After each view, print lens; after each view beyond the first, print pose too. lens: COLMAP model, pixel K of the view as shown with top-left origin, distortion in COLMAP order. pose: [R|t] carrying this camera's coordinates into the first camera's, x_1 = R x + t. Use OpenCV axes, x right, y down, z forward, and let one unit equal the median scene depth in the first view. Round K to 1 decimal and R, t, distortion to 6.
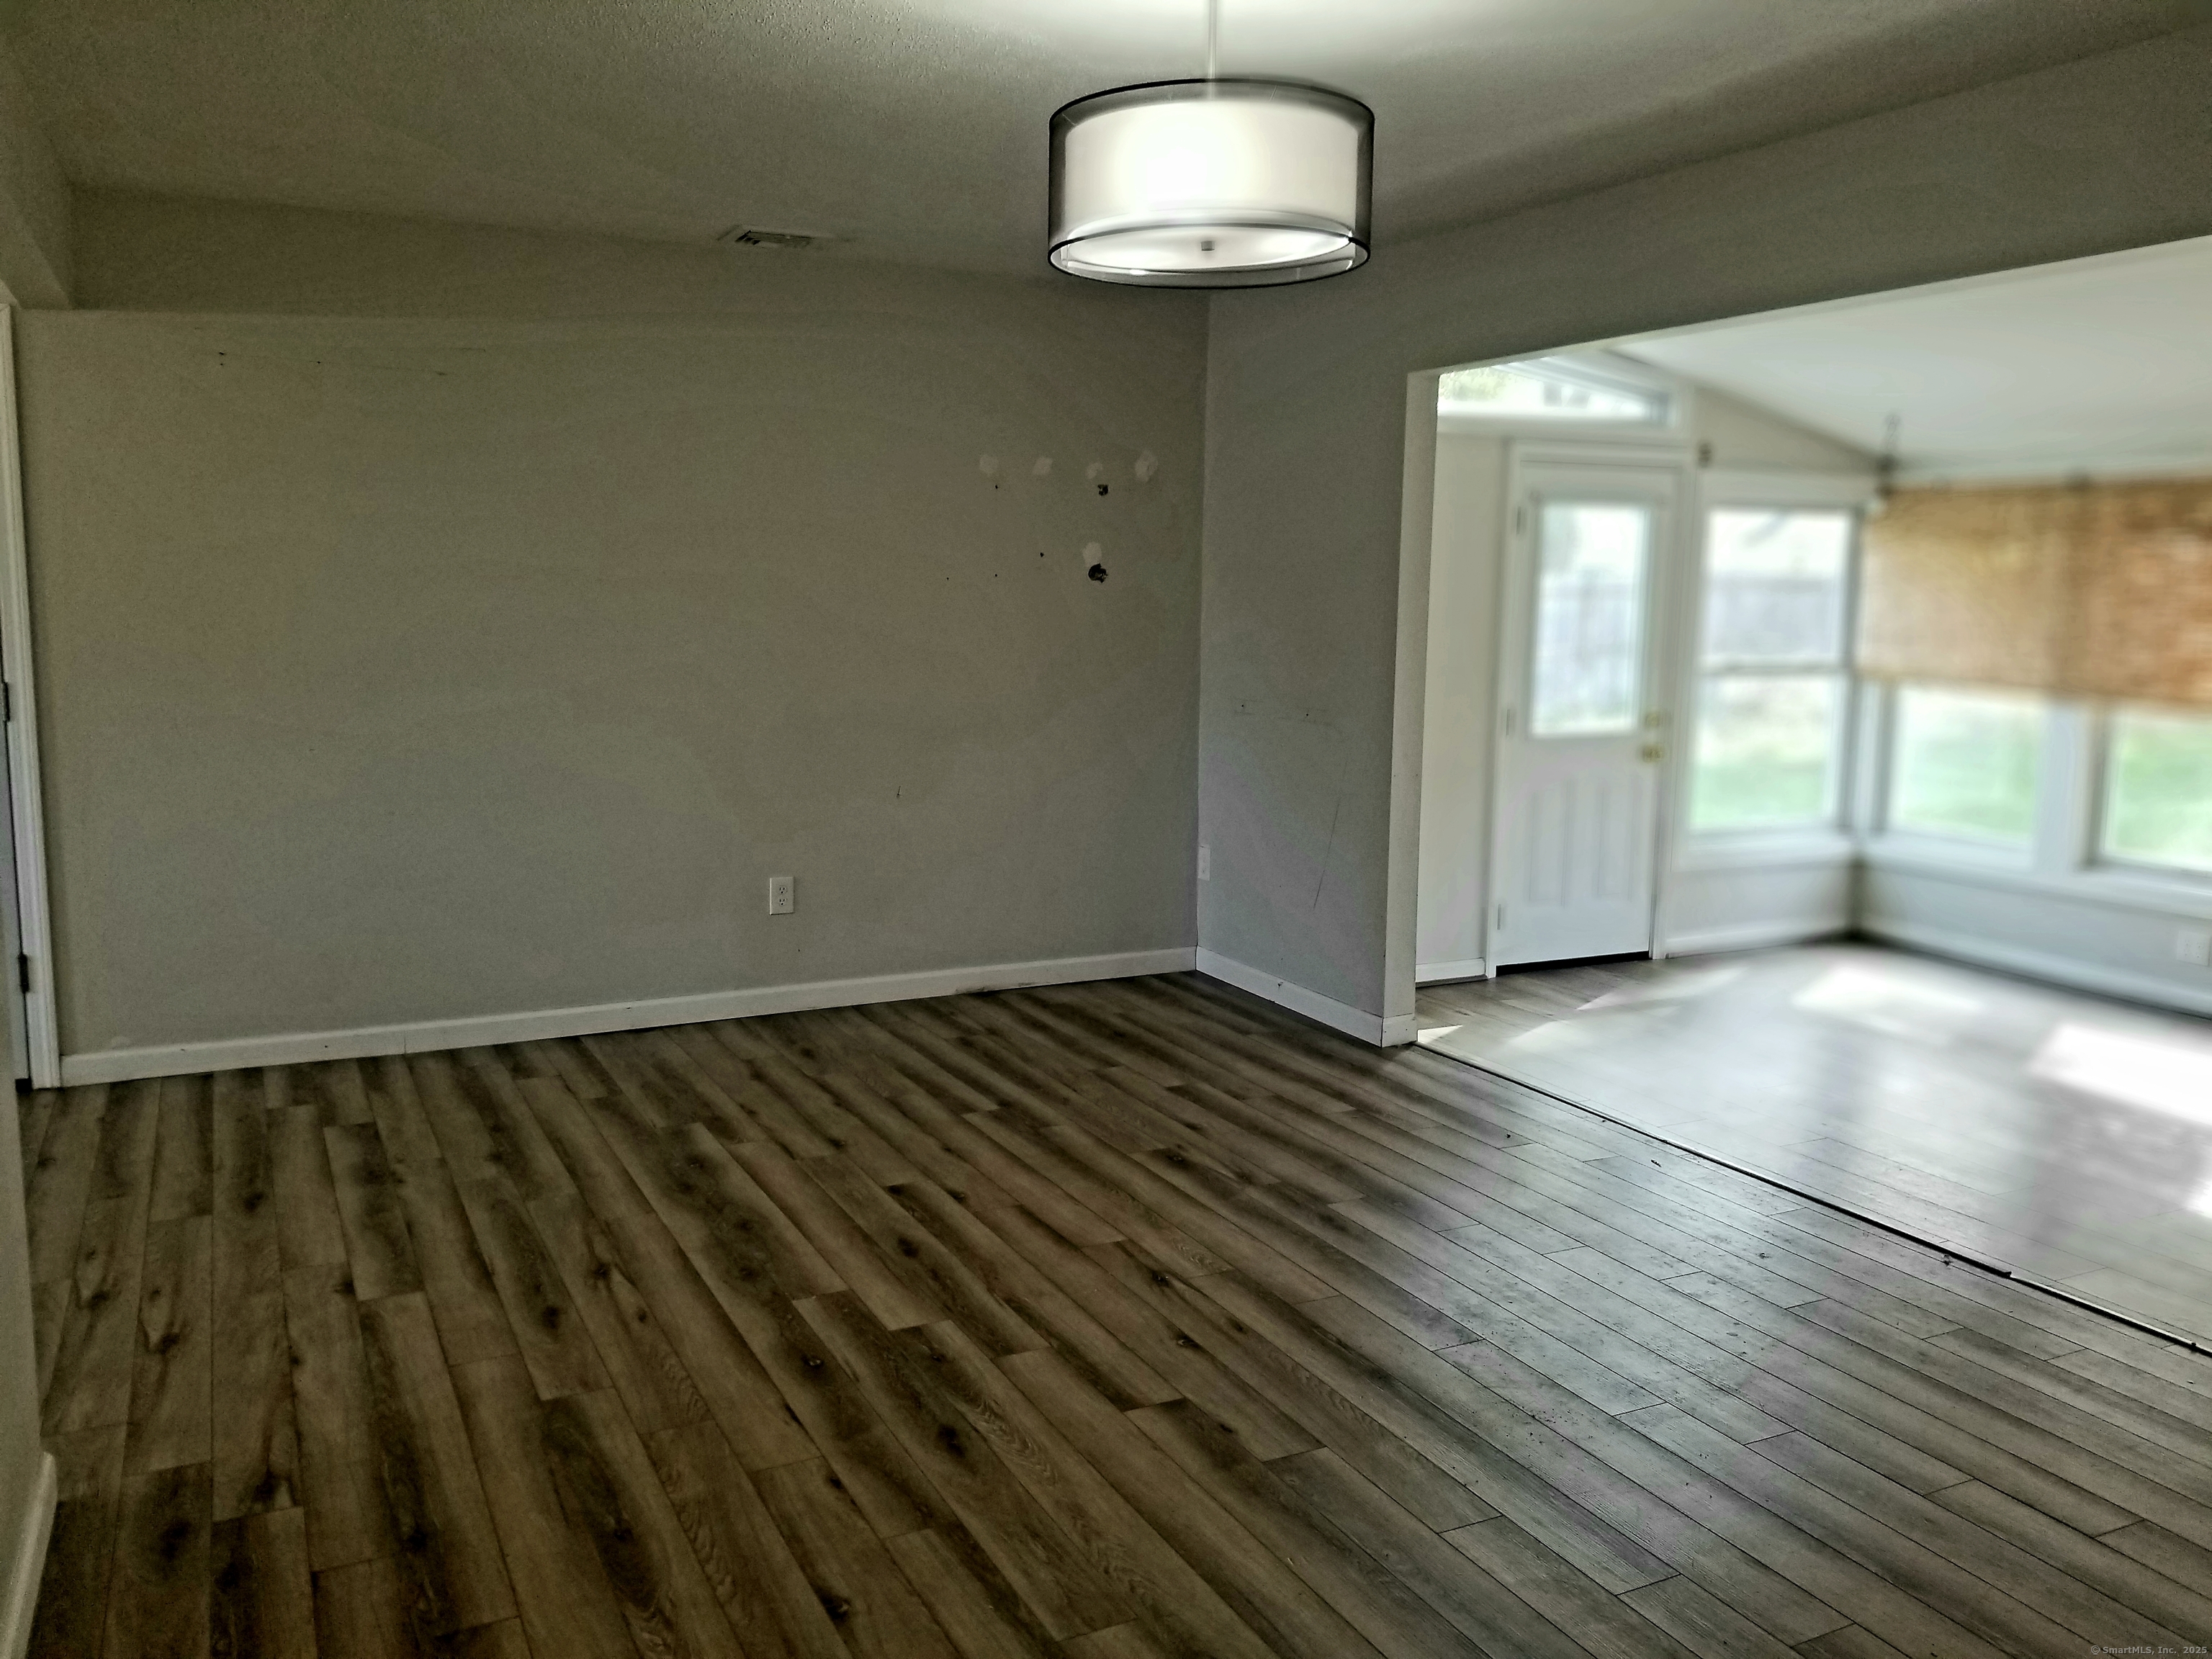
lens RADIAL K [[1726.1, 0, 1075.3], [0, 1726.1, 794.0], [0, 0, 1]] dist [0.057279, -0.094756]
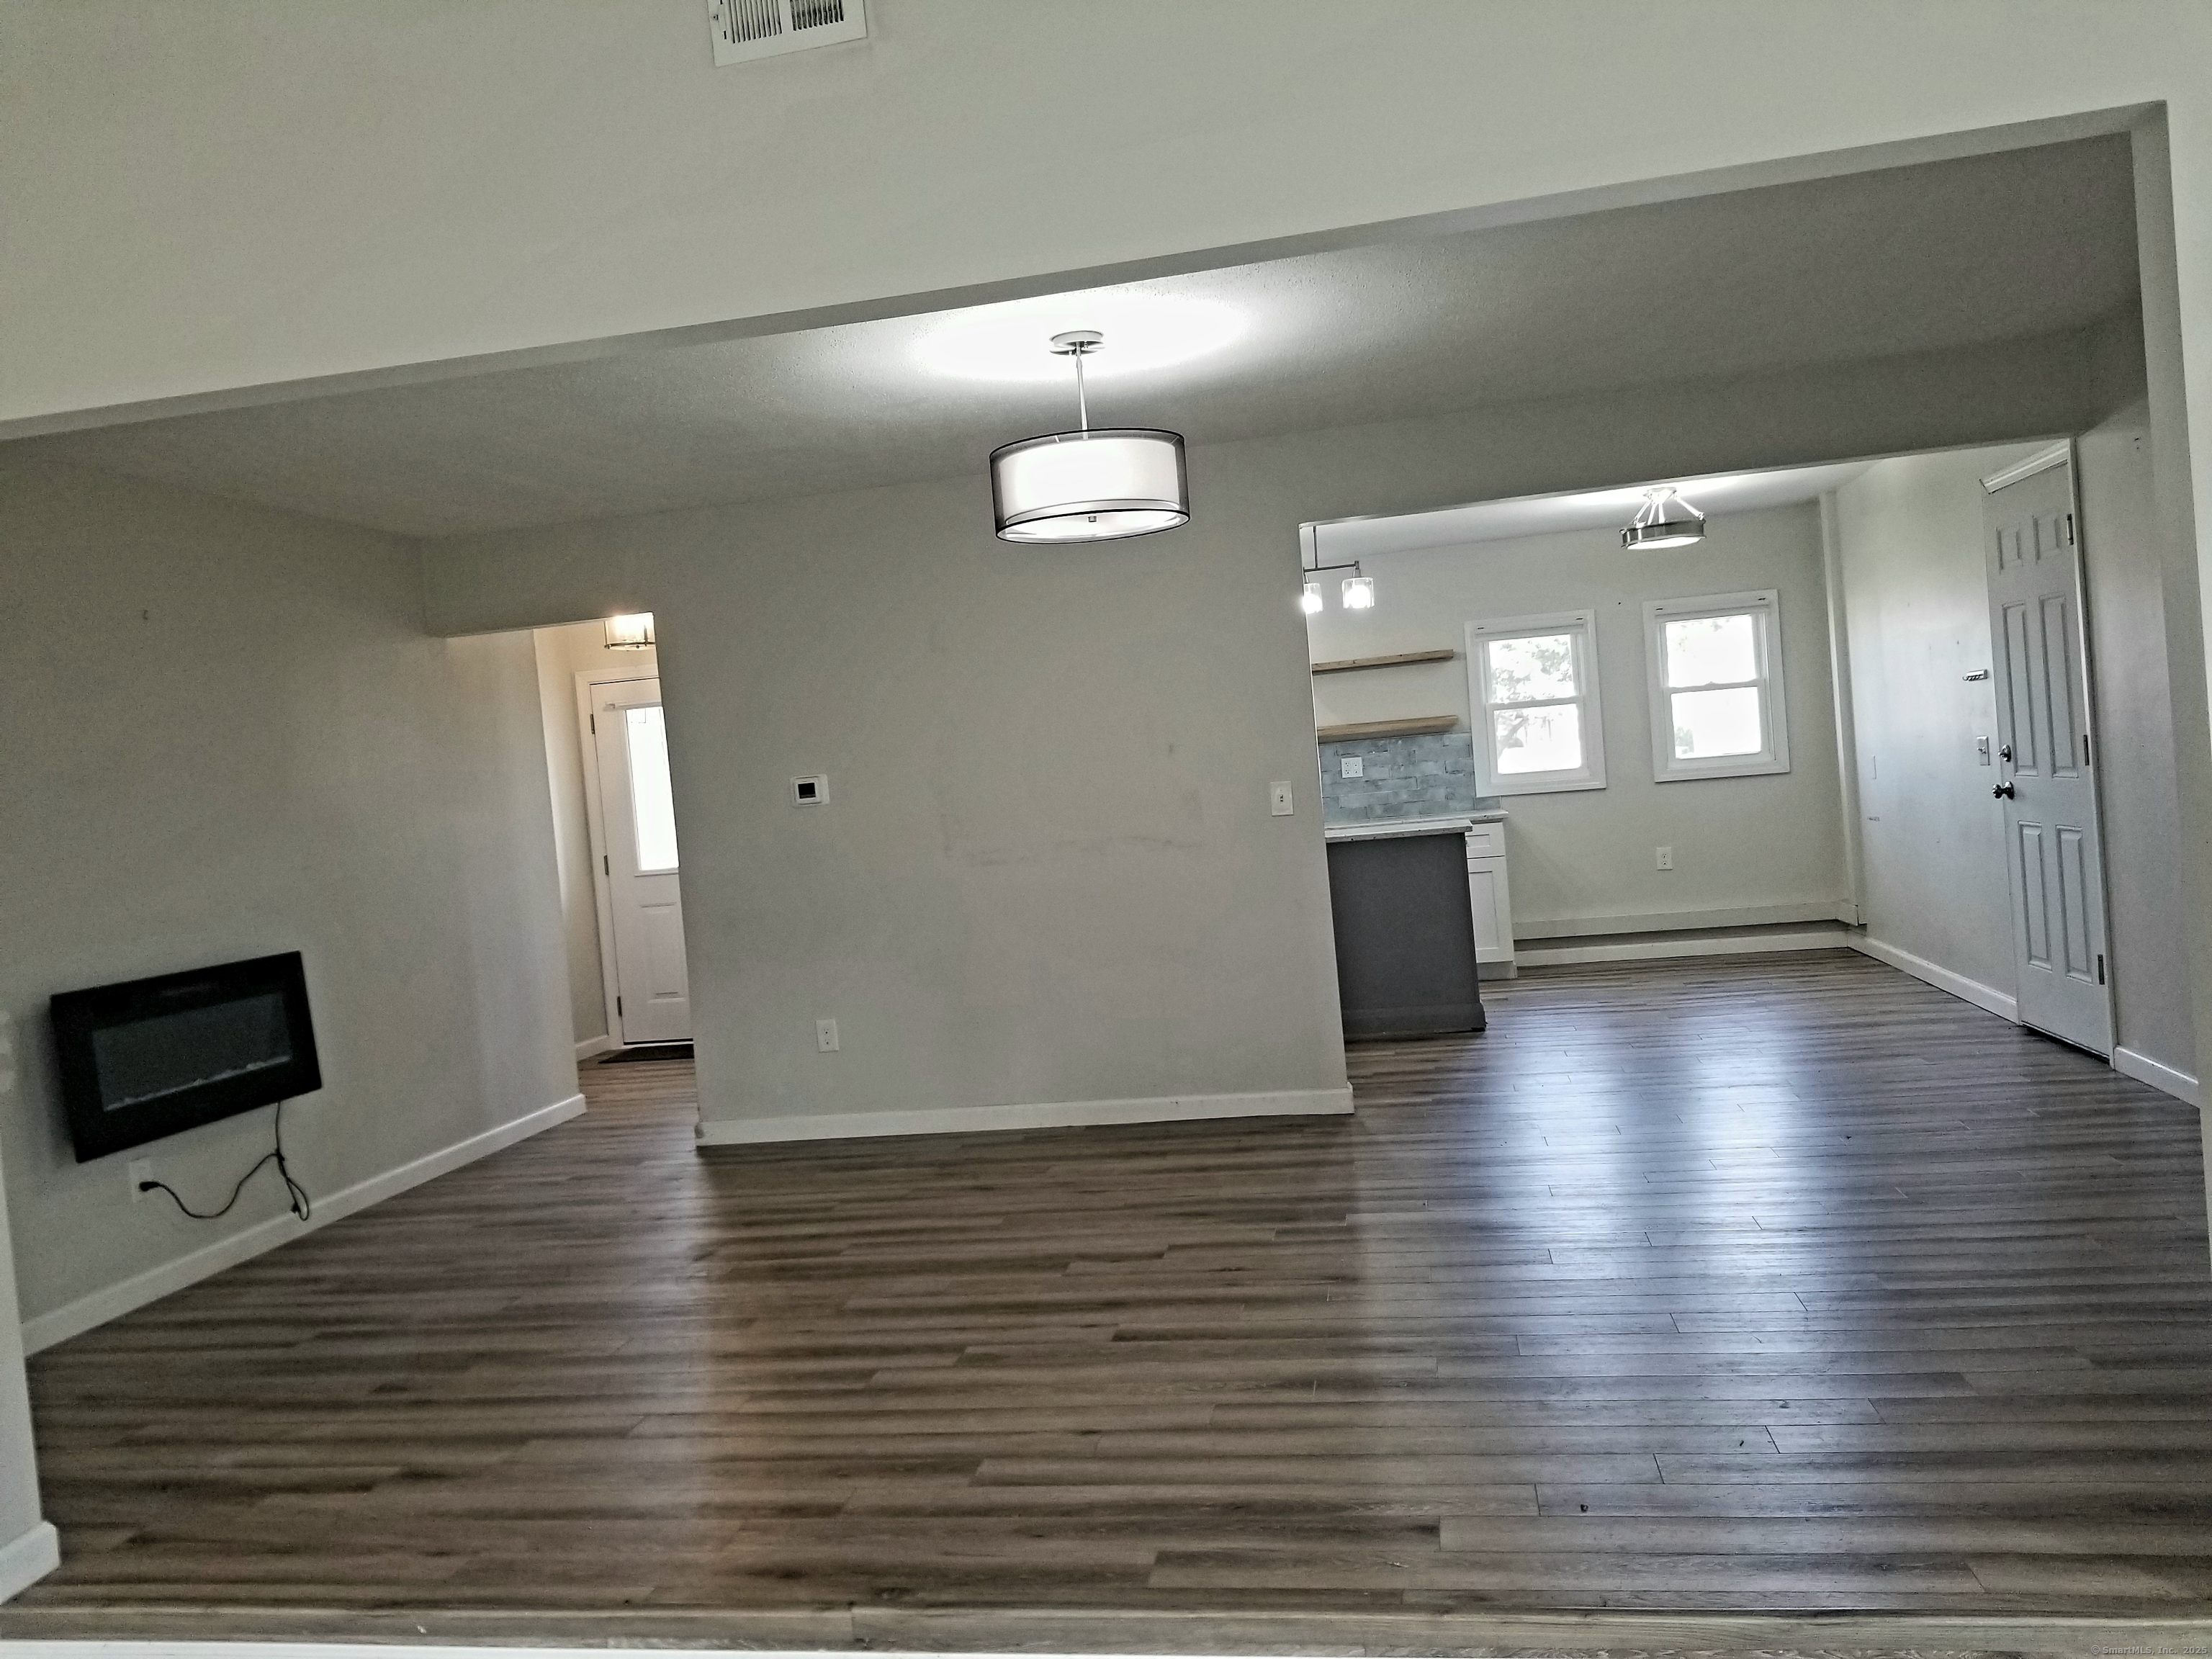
lens RADIAL K [[1726.1, 0, 1114.2], [0, 1726.1, 834.7], [0, 0, 1]] dist [0.057279, -0.094756]
pose [[-0.583818, 0.065806, -0.809214, 1.140690], [-0.022280, 0.995036, 0.096992, -0.145437], [0.811579, 0.074655, -0.579453, 1.615837]]
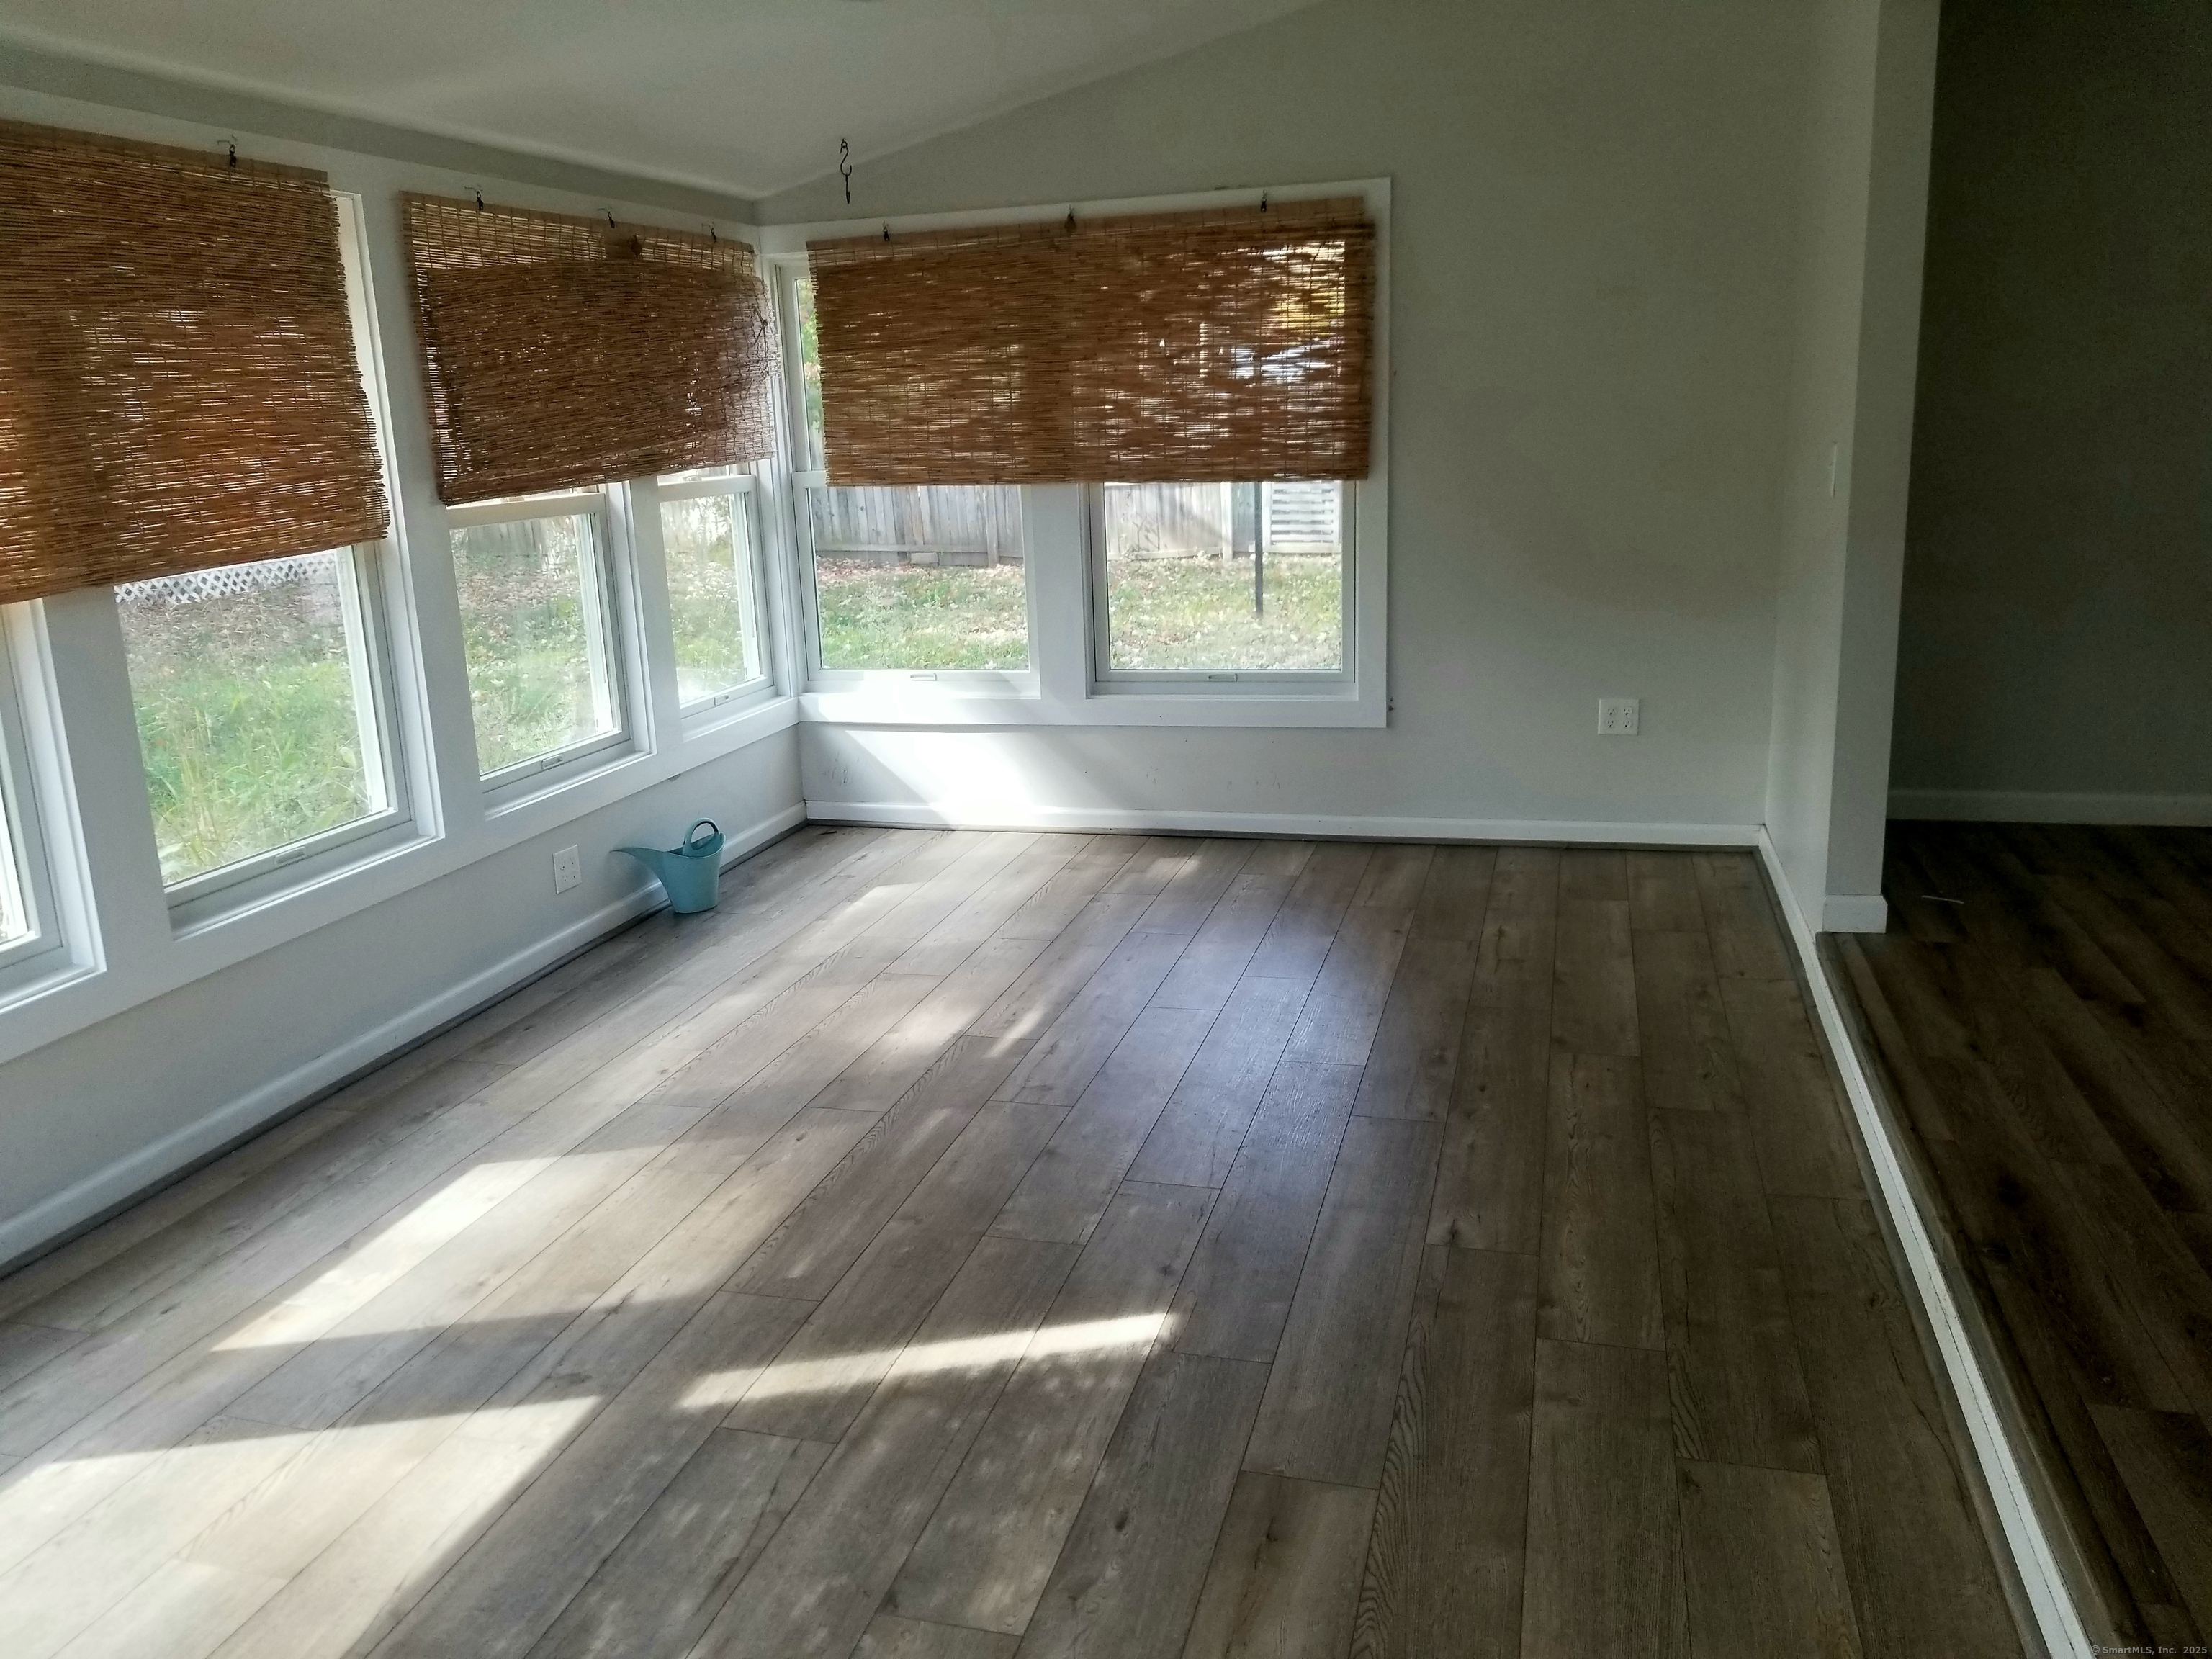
lens RADIAL K [[1726.1, 0, 1067.0], [0, 1726.1, 844.1], [0, 0, 1]] dist [0.057279, -0.094756]
pose [[-0.744936, -0.146232, 0.650912, 0.387922], [0.113473, 0.933691, 0.339624, -0.178694], [-0.657414, 0.326860, -0.678947, 1.806725]]
